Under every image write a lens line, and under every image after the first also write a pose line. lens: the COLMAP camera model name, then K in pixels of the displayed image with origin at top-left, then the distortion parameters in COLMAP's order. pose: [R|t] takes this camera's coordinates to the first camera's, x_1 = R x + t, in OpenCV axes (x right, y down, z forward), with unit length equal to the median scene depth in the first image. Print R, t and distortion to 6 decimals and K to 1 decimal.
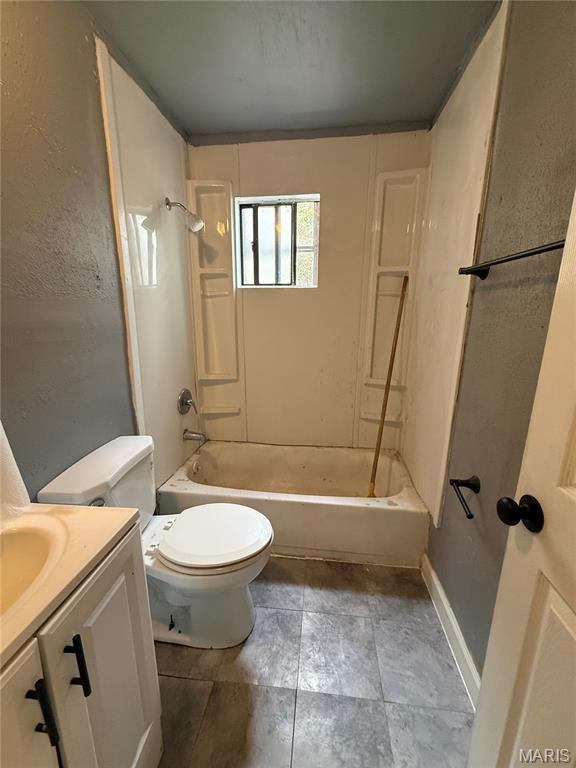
lens RADIAL K [[306.1, 0, 288.5], [0, 306.1, 382.5], [0, 0, 1]] dist [-0.000562, 0.000080]
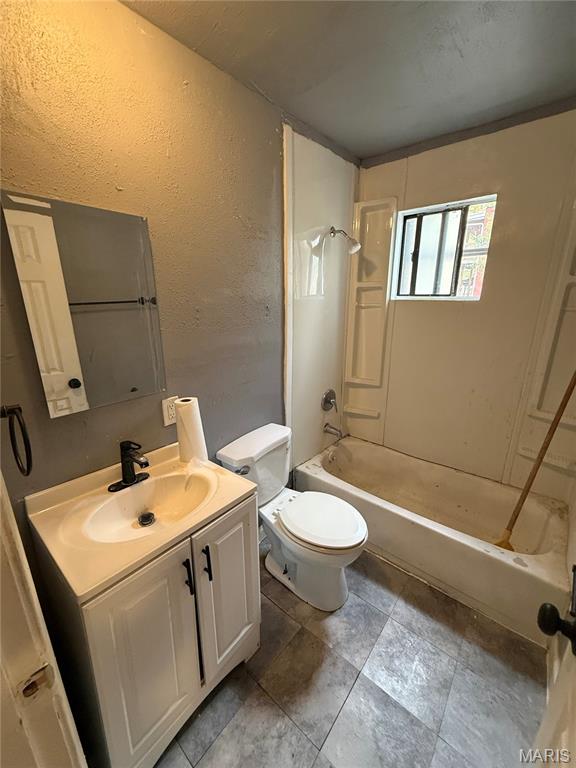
lens RADIAL K [[306.1, 0, 287.3], [0, 306.1, 382.5], [0, 0, 1]] dist [-0.000562, 0.000080]
pose [[0.833803, 0.143275, -0.533146, 0.189056], [-0.112360, 0.989565, 0.090206, -0.122656], [0.540506, -0.015310, 0.841201, -0.088783]]
